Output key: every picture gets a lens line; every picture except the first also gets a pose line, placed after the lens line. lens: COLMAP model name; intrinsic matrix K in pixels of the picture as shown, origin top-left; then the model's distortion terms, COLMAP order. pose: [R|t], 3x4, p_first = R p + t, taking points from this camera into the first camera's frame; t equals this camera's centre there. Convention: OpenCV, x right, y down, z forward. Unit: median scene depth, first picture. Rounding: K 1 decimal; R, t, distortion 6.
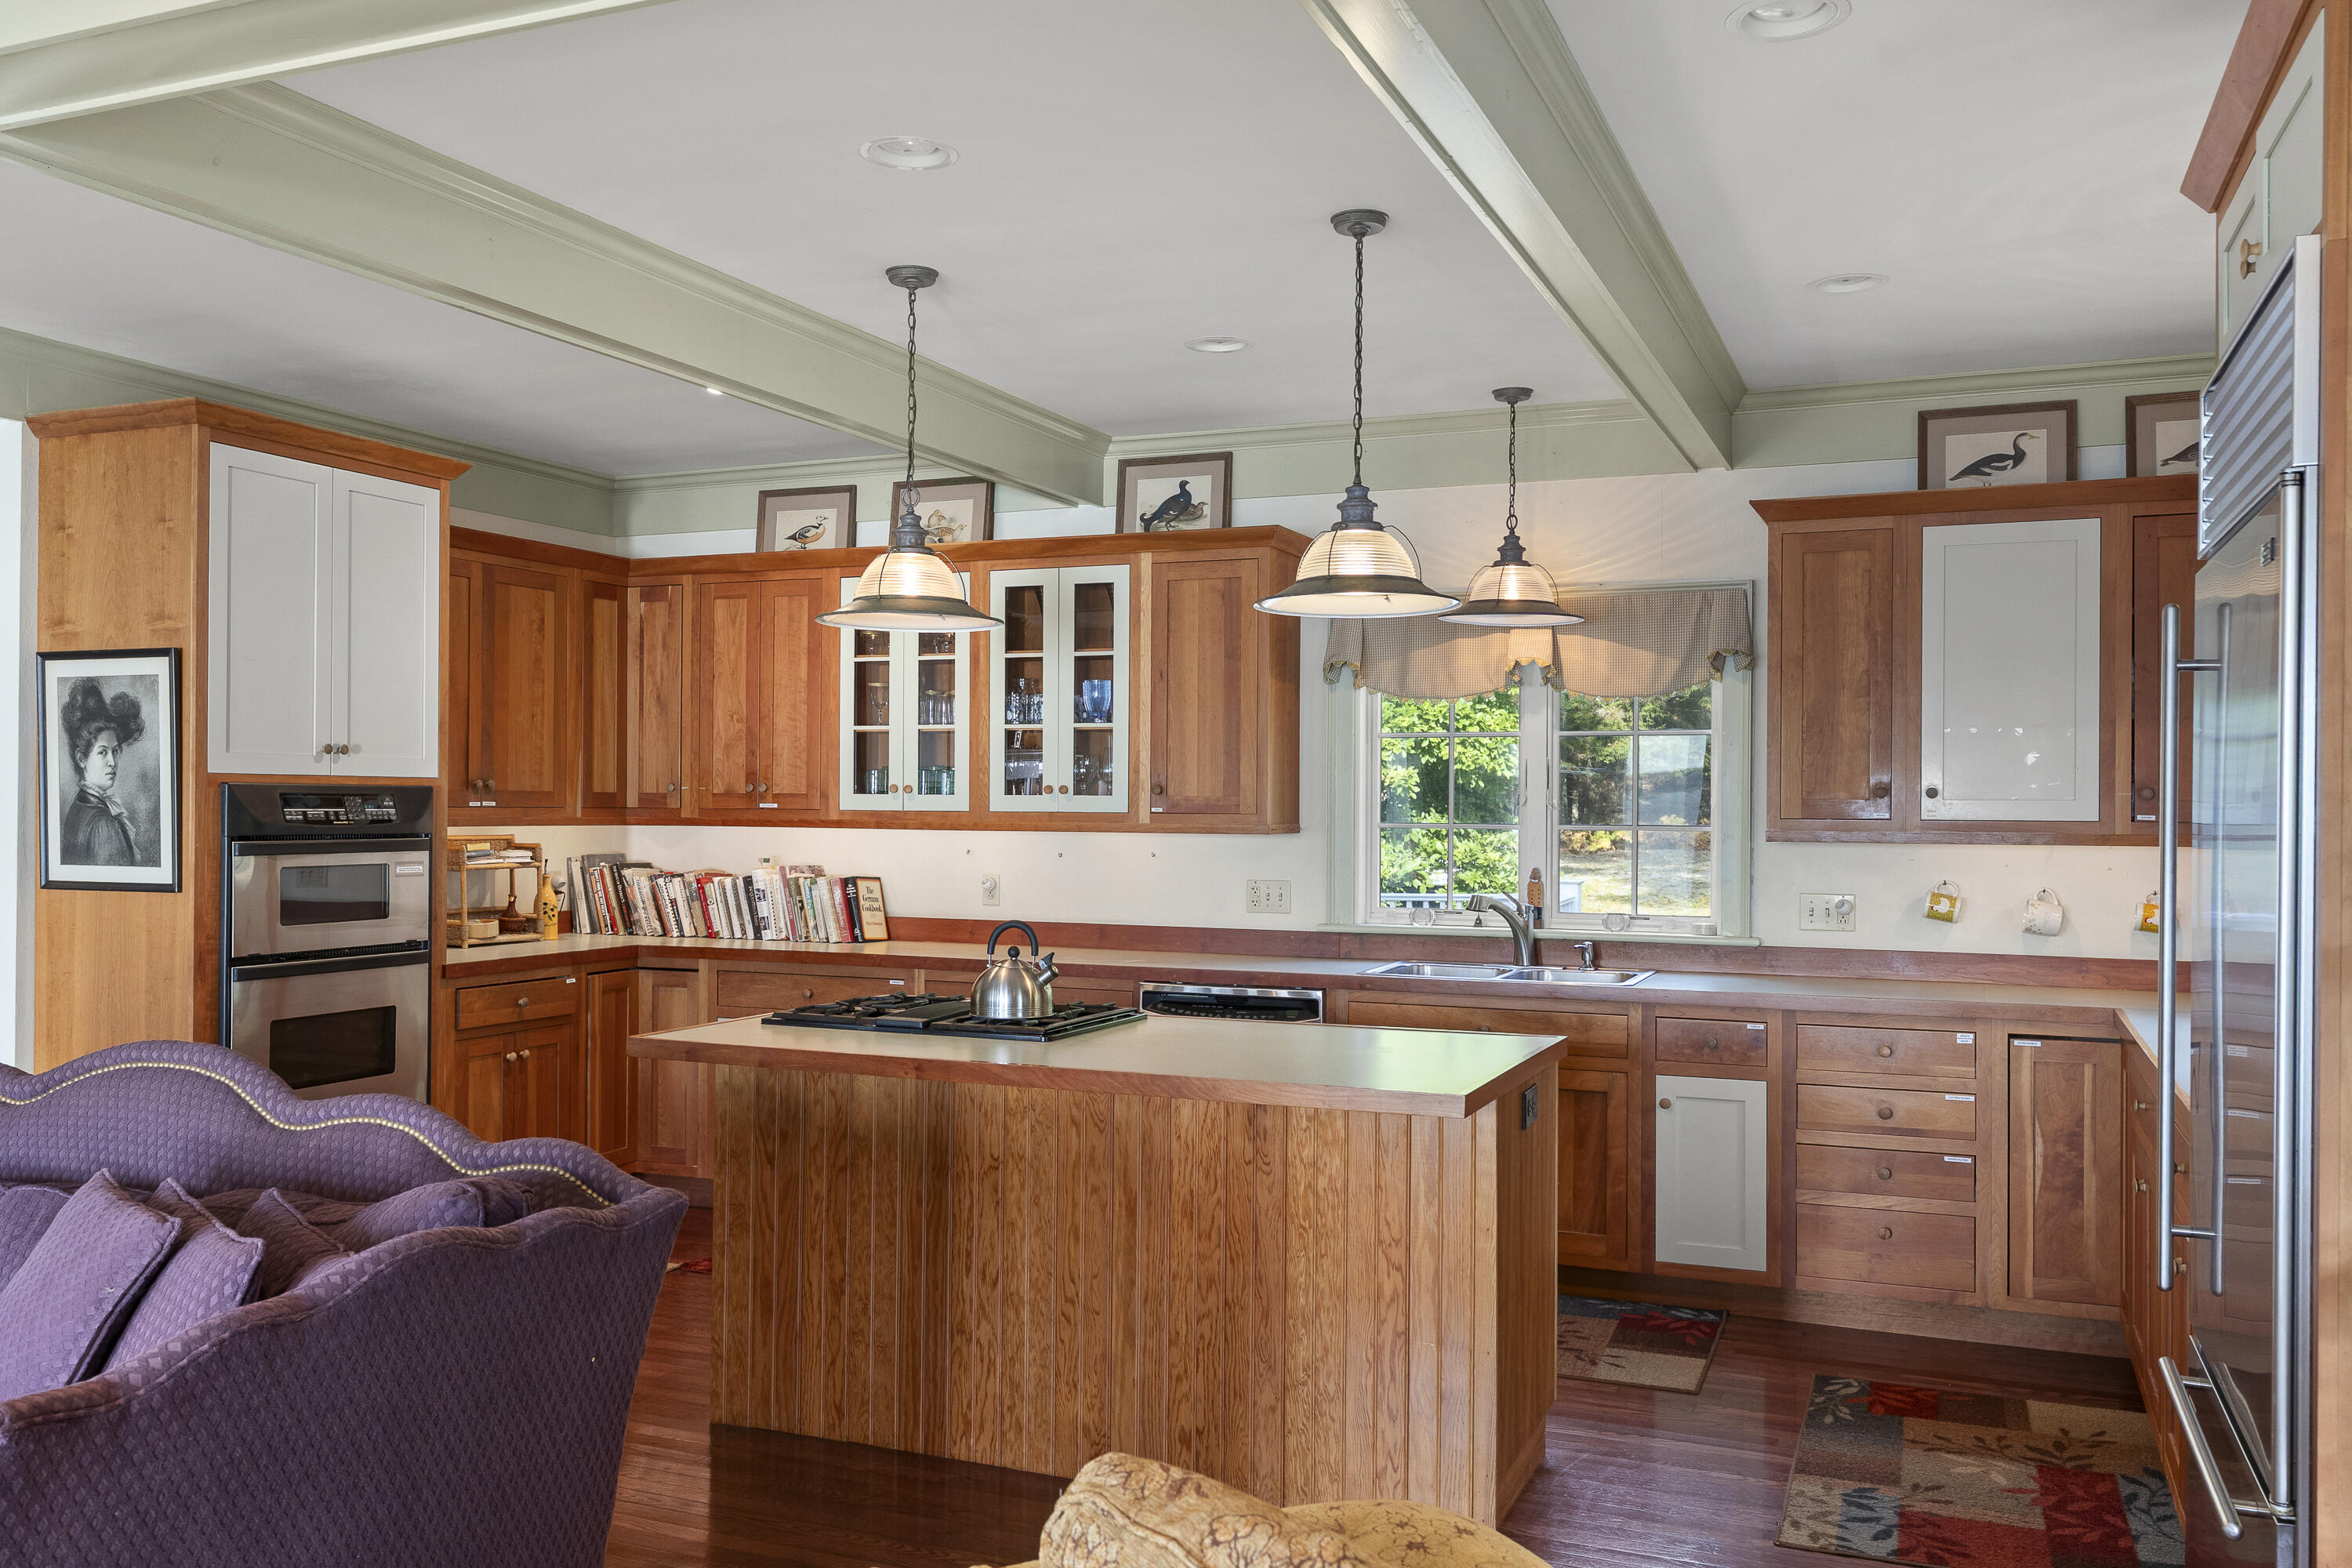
lens RADIAL K [[1867.8, 0, 1176.0], [0, 1867.8, 784.0], [0, 0, 1]] dist [0.001110, 0.002640]
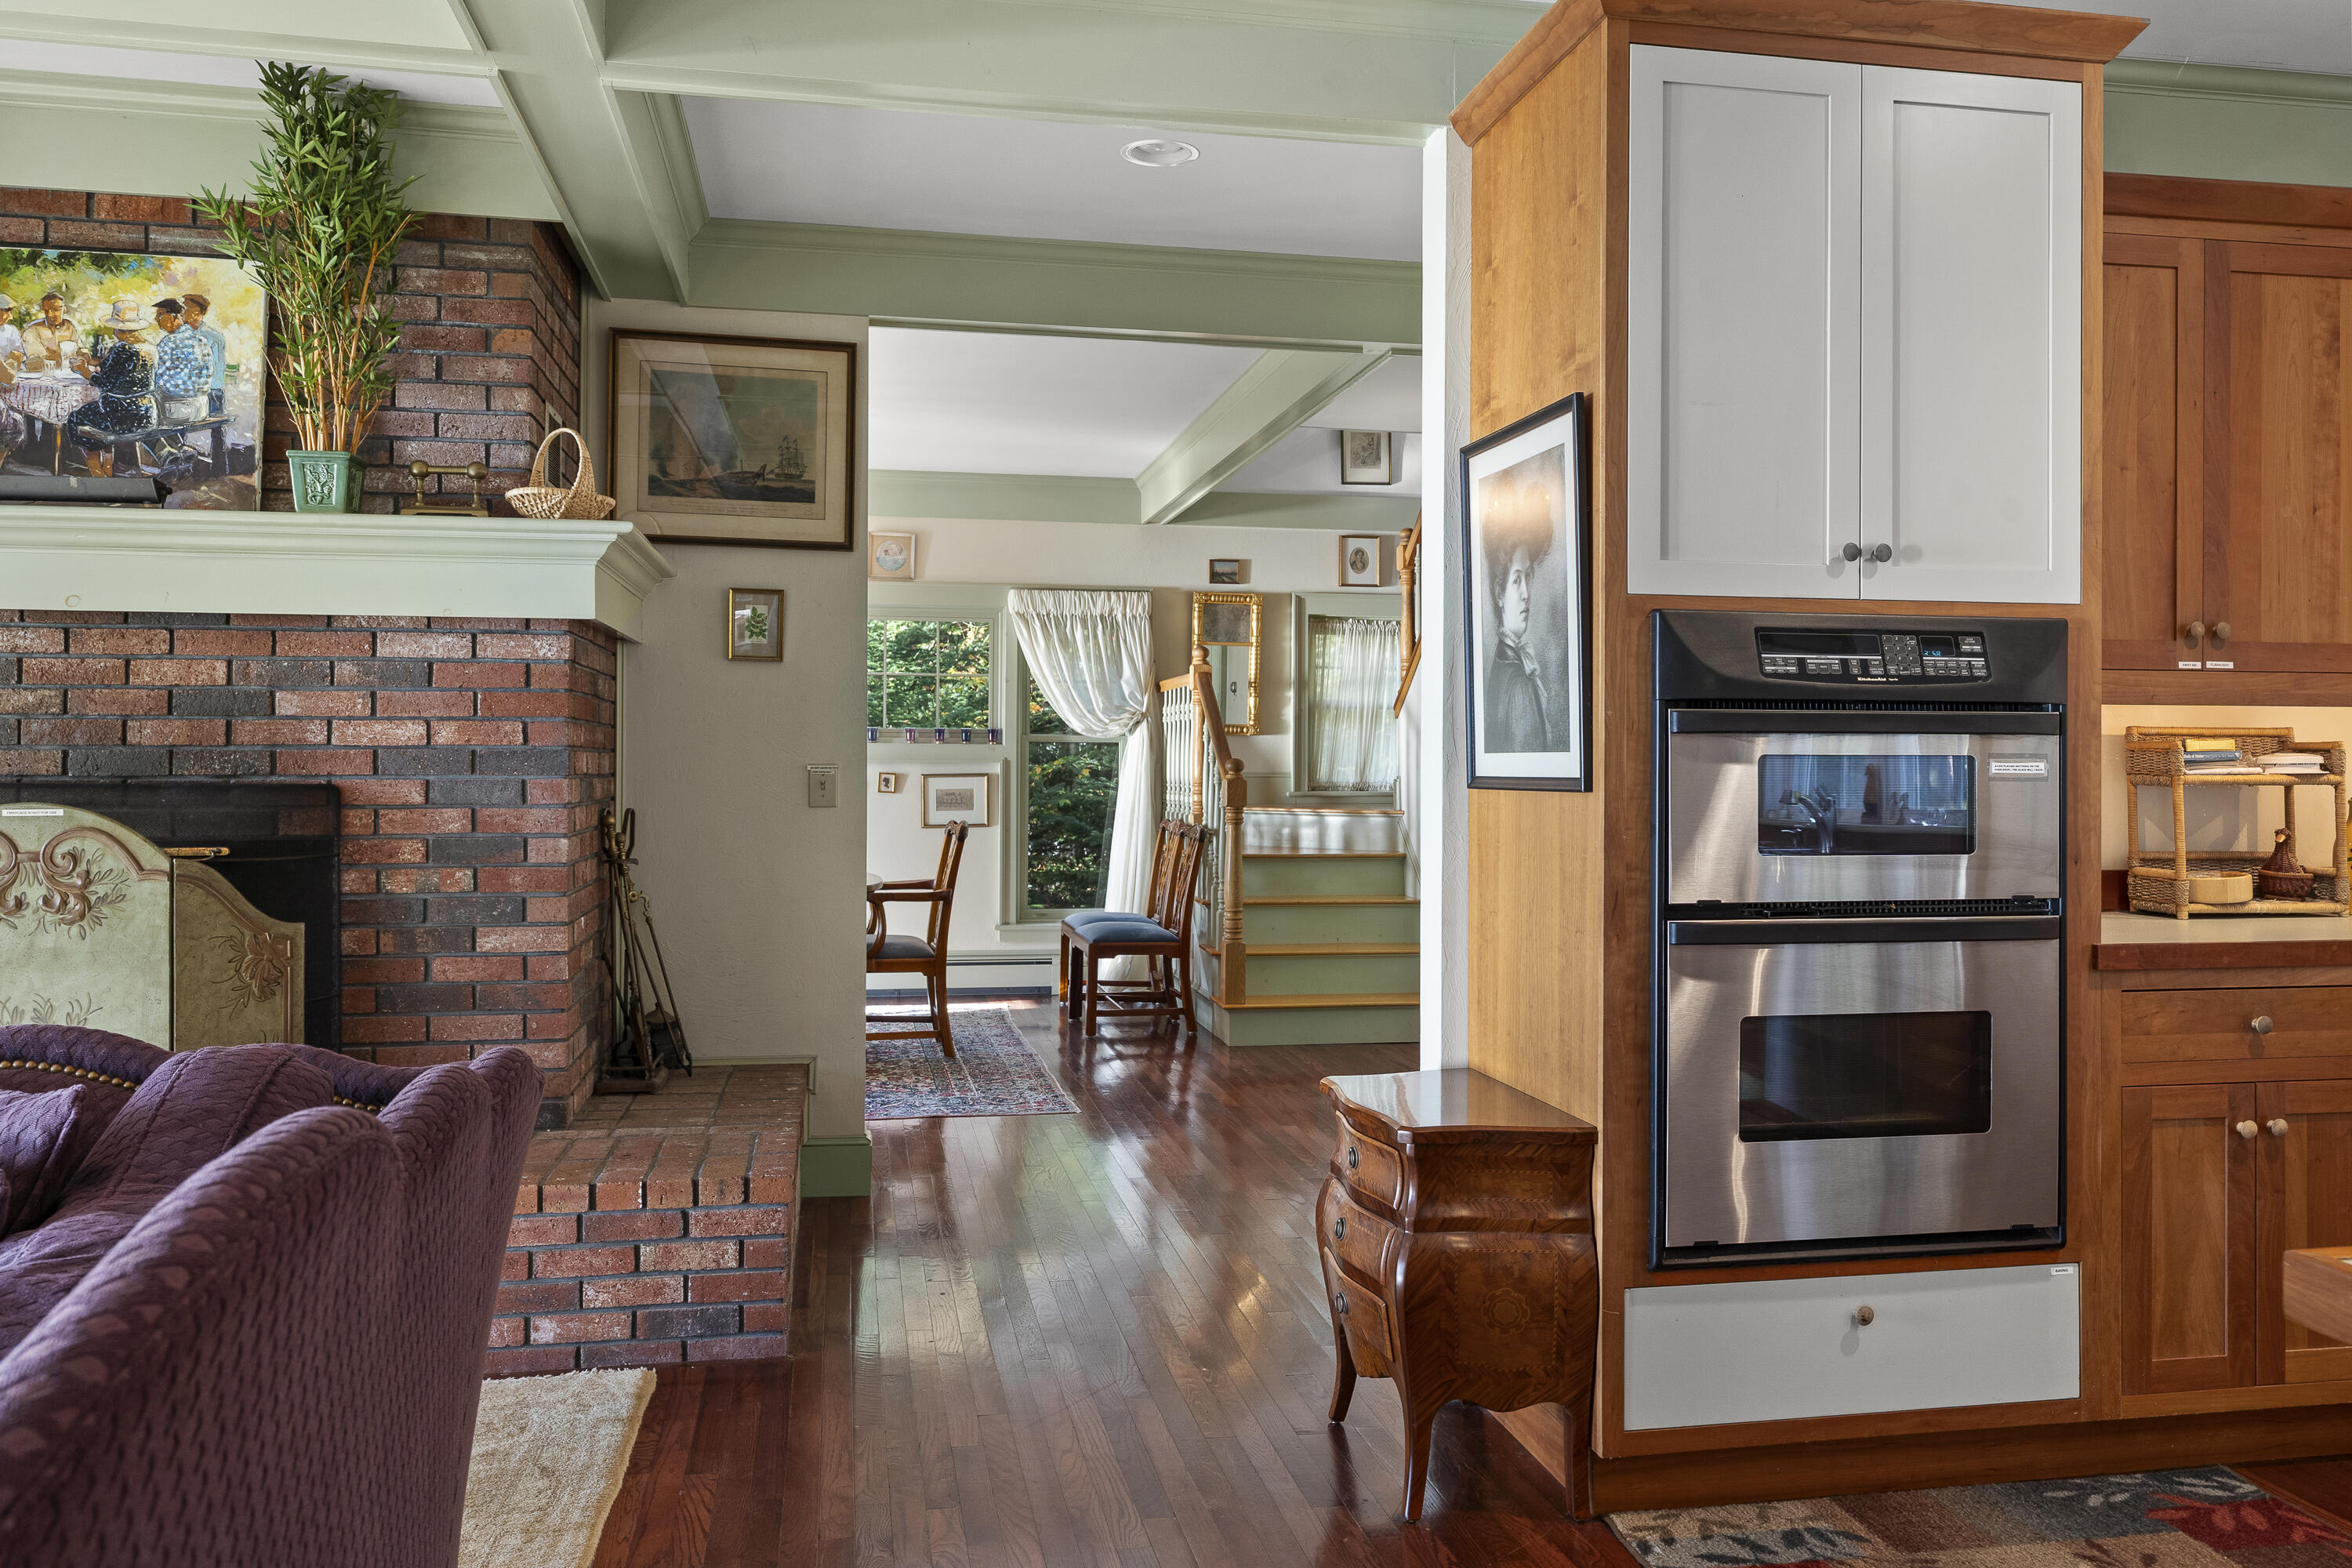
lens RADIAL K [[1735.7, 0, 1177.8], [0, 1735.7, 759.3], [0, 0, 1]] dist [0.005835, 0.001709]
pose [[0.552020, -0.006186, -0.833808, -0.117503], [0.009498, 0.999954, -0.001131, 0.041226], [0.833777, -0.007296, 0.552054, 0.505992]]
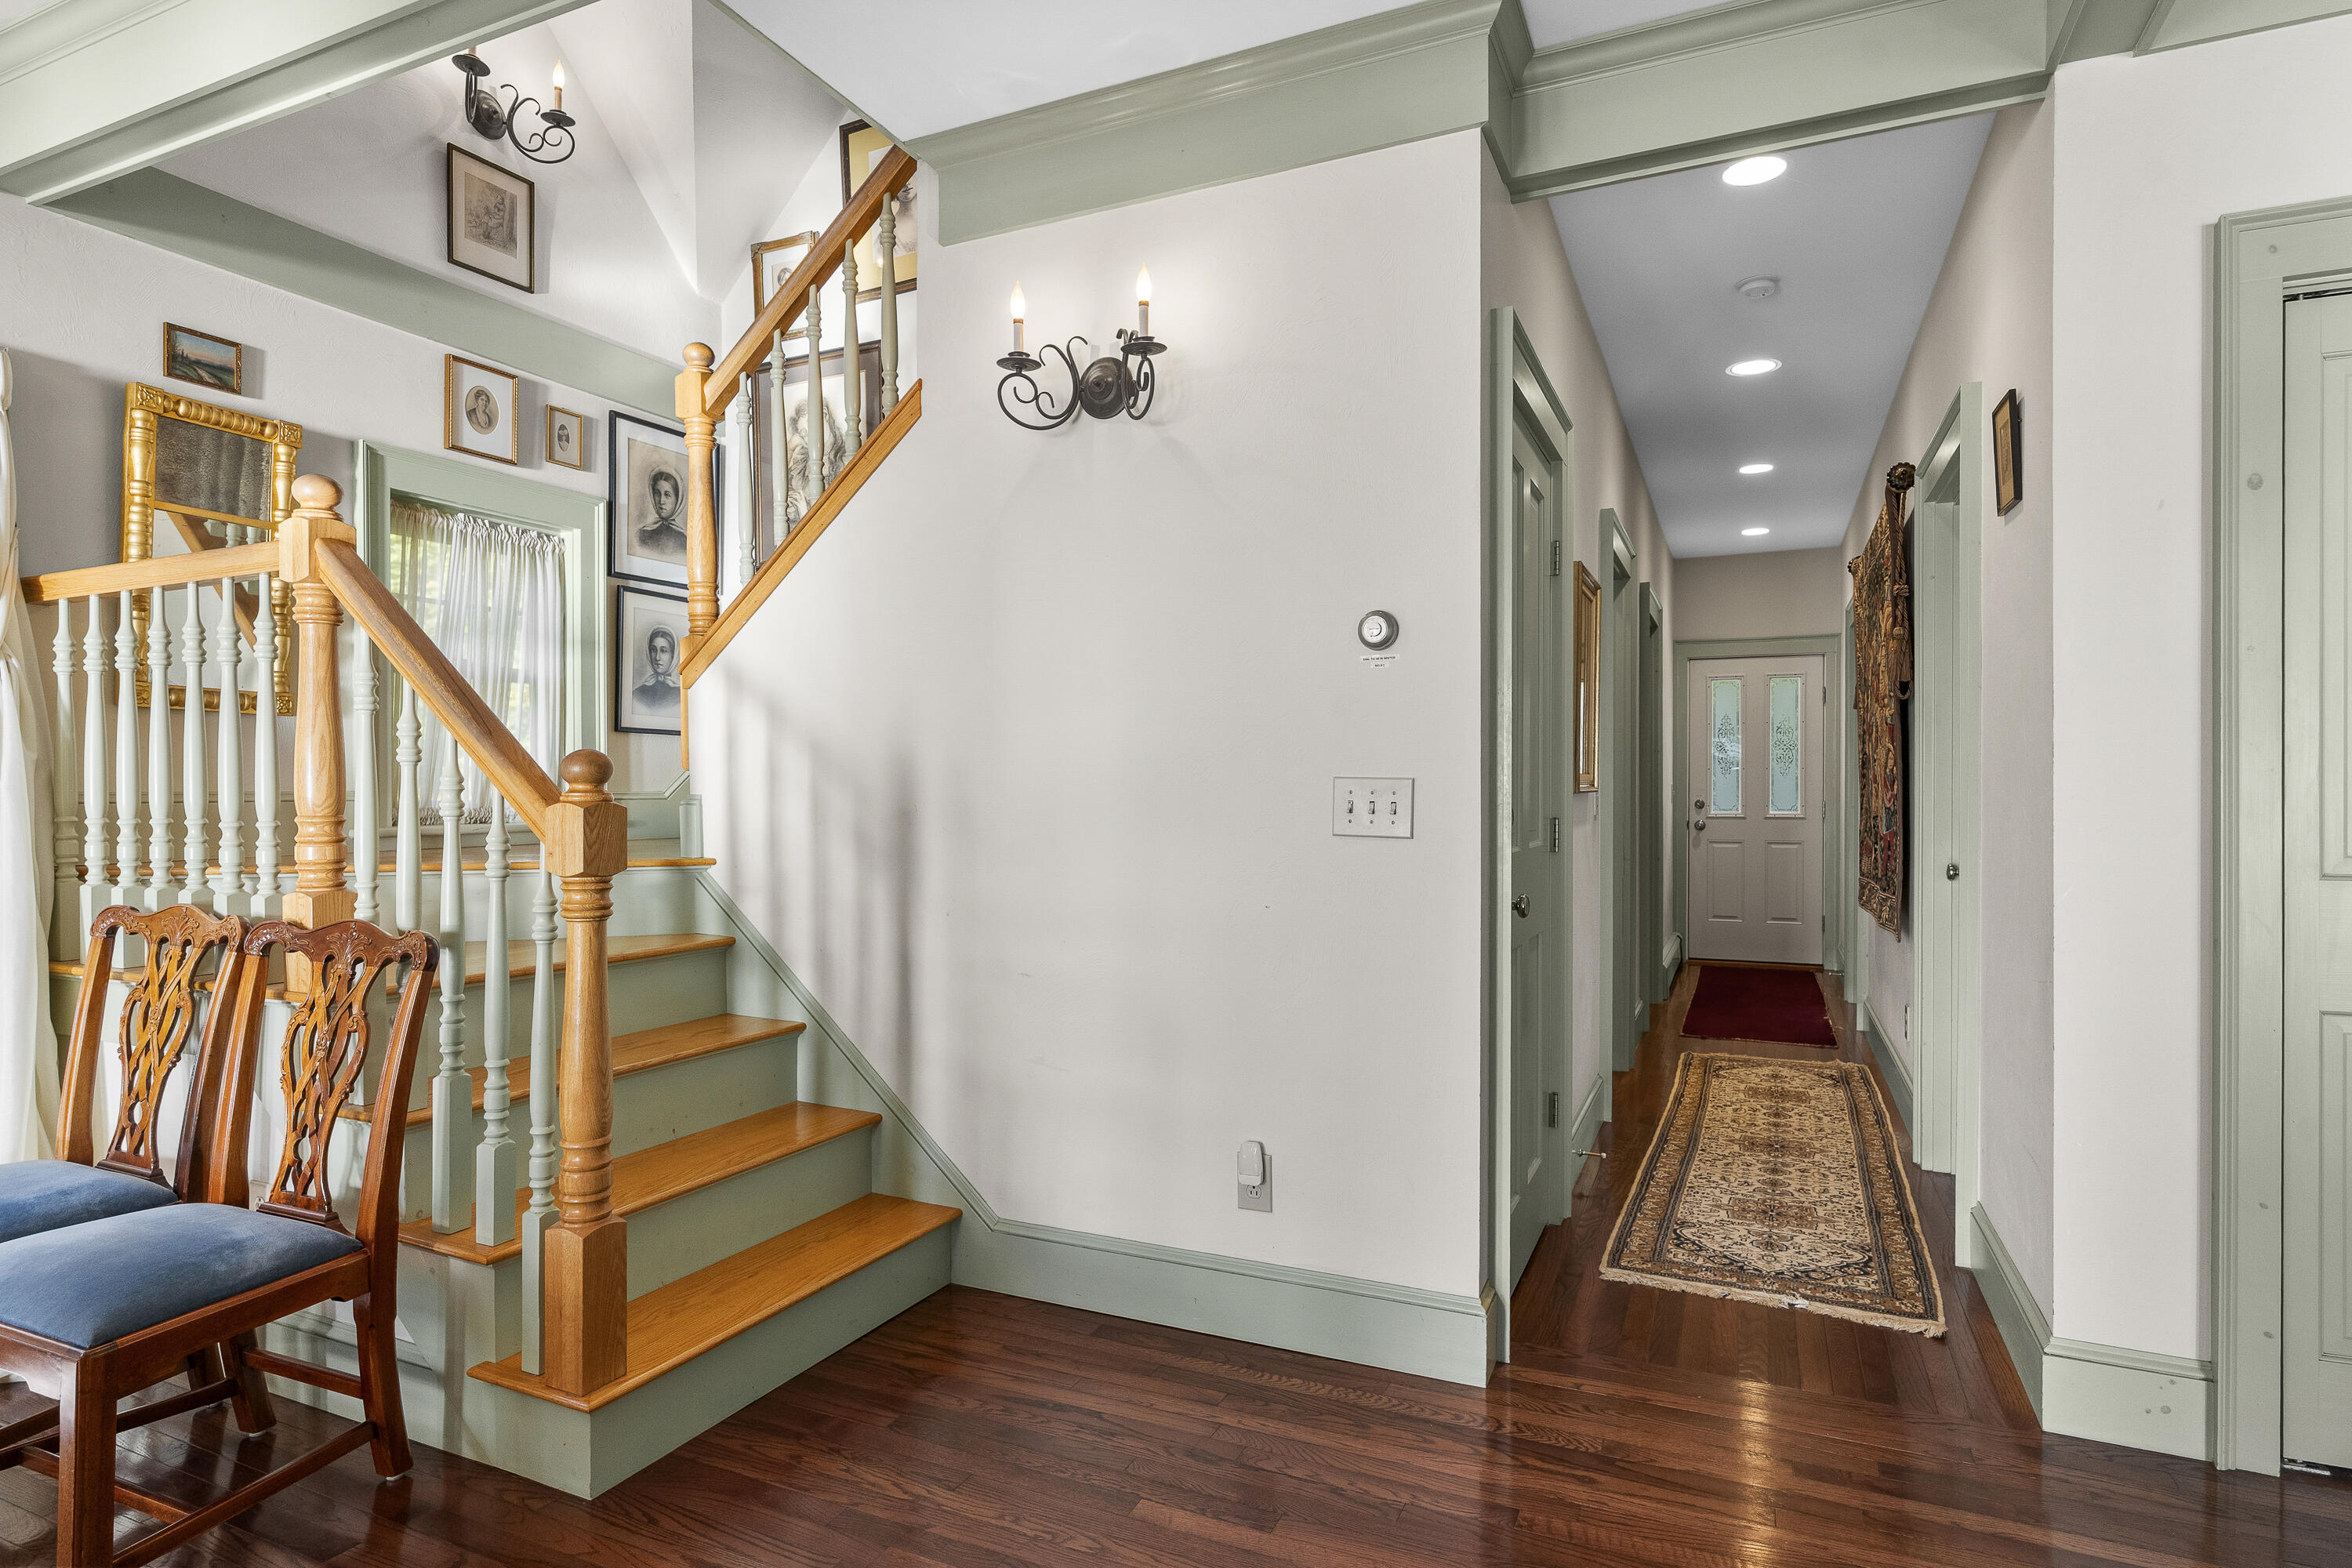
lens RADIAL K [[1269.9, 0, 1176.0], [0, 1269.9, 784.0], [0, 0, 1]] dist [0.003366, 0.000716]
pose [[0.999410, -0.009058, -0.033124, -0.598699], [0.009341, 0.999921, 0.008408, 0.044839], [0.033045, -0.008713, 0.999416, 0.718523]]
